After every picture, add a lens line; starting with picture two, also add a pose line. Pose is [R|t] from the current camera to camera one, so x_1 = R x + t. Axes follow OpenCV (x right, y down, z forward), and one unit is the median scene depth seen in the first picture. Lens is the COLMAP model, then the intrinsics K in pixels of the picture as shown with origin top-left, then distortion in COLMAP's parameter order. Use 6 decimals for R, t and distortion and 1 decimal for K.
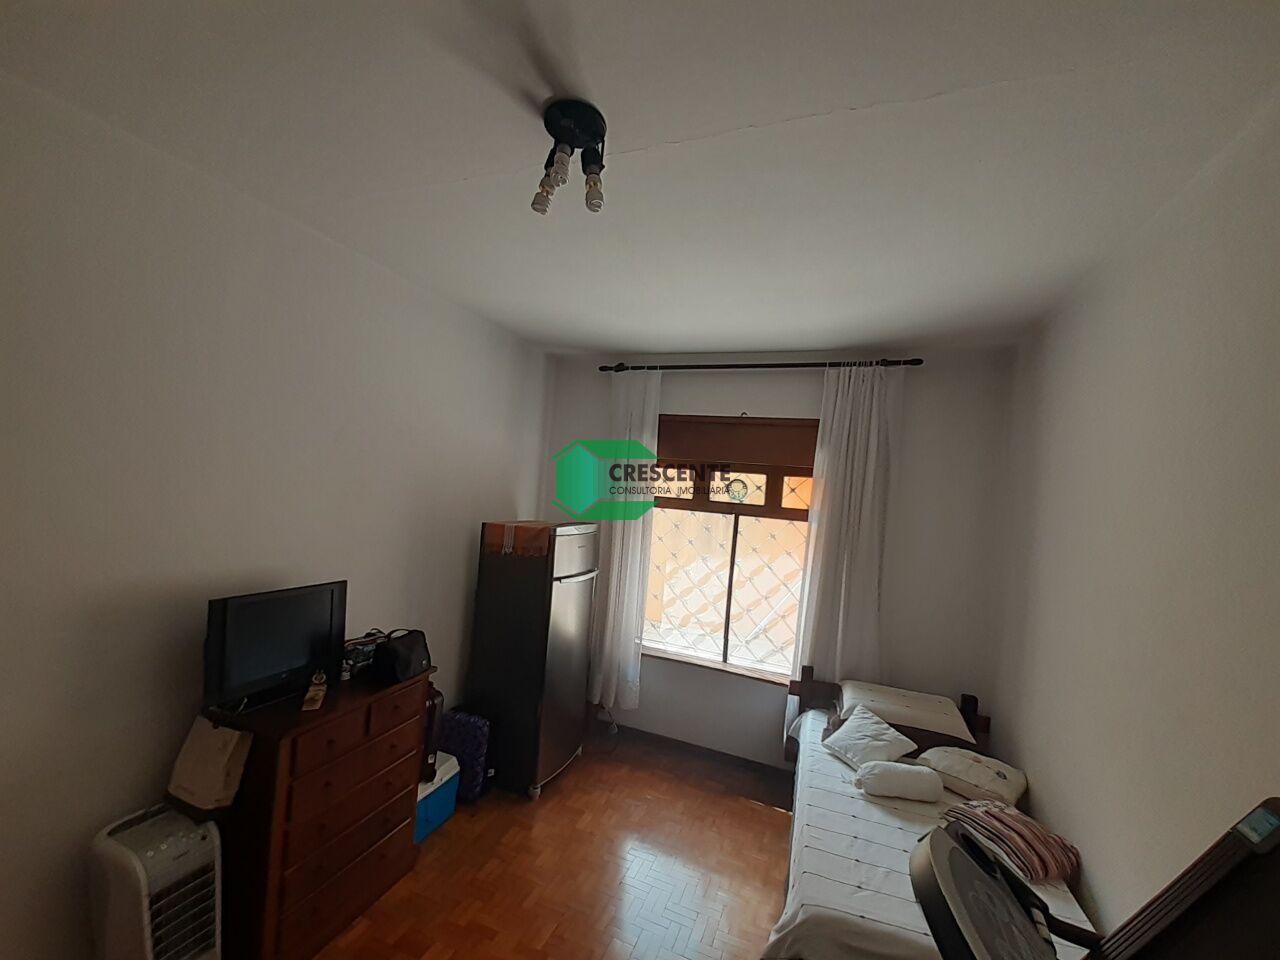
lens RADIAL K [[510.7, 0, 637.9], [0, 510.7, 490.4], [0, 0, 1]] dist [0.015018, -0.007306]
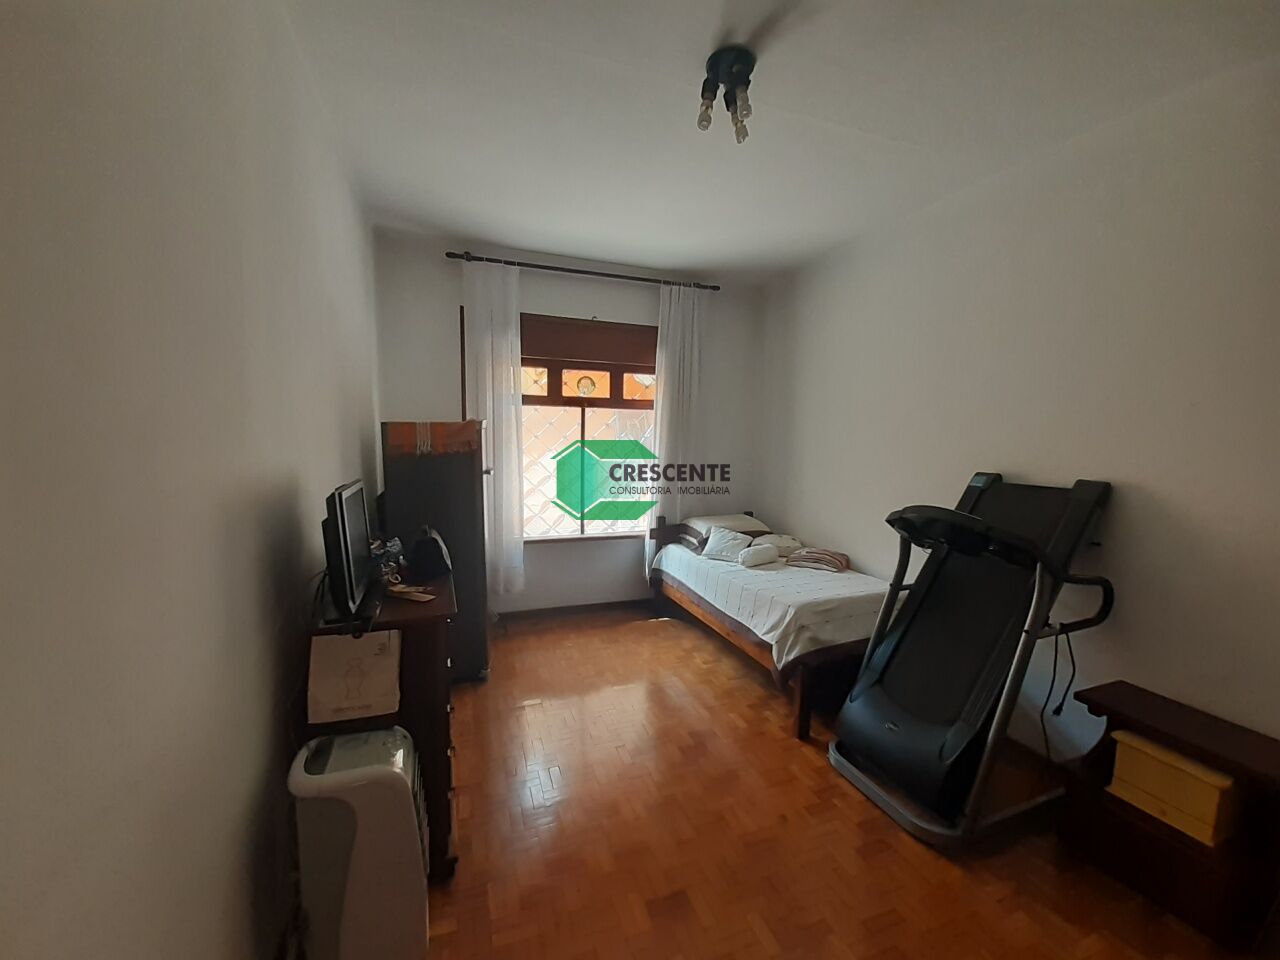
lens RADIAL K [[510.7, 0, 645.6], [0, 510.7, 485.7], [0, 0, 1]] dist [0.015018, -0.007306]
pose [[0.748872, -0.134442, 0.648935, -0.529795], [0.039920, 0.986580, 0.158325, 0.048697], [-0.661511, -0.092659, 0.744189, 0.033983]]
